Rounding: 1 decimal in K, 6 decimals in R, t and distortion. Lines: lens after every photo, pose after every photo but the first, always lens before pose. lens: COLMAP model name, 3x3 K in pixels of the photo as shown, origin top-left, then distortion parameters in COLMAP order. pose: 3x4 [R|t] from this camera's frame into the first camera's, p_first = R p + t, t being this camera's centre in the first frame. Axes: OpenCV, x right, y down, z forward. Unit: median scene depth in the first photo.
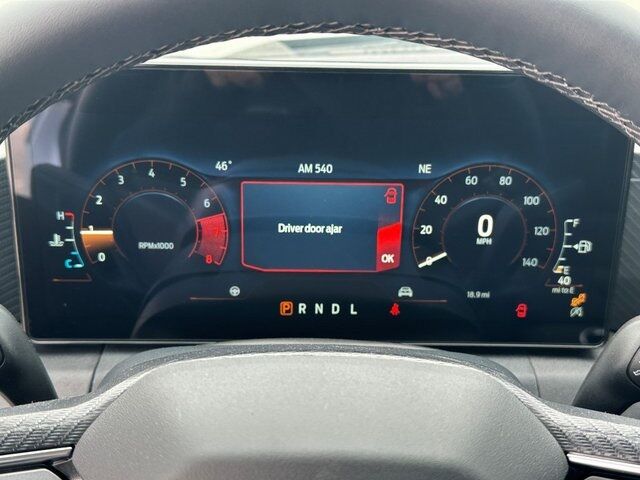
lens RADIAL K [[797.0, 0, 320.0], [0, 797.0, 240.0], [0, 0, 1]] dist [0.028820, 0.029485]
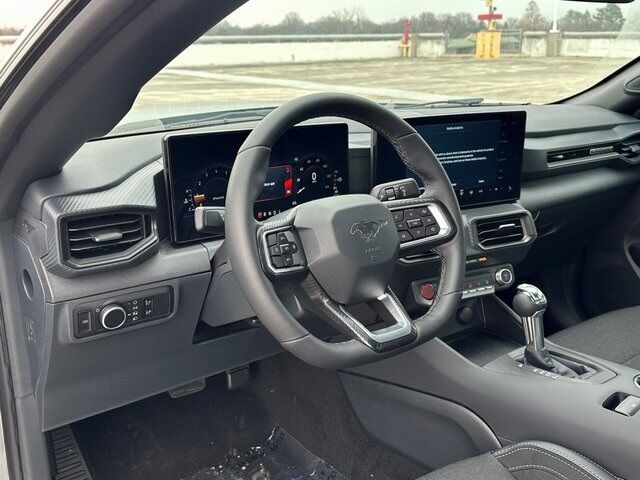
lens RADIAL K [[687.4, 0, 320.0], [0, 687.4, 240.0], [0, 0, 1]] dist [0.005325, 0.000675]
pose [[0.797600, -0.173993, 0.577548, -1.329435], [0.210564, 0.977573, 0.003714, 0.214602], [-0.565241, 0.118648, 0.816349, -1.117032]]
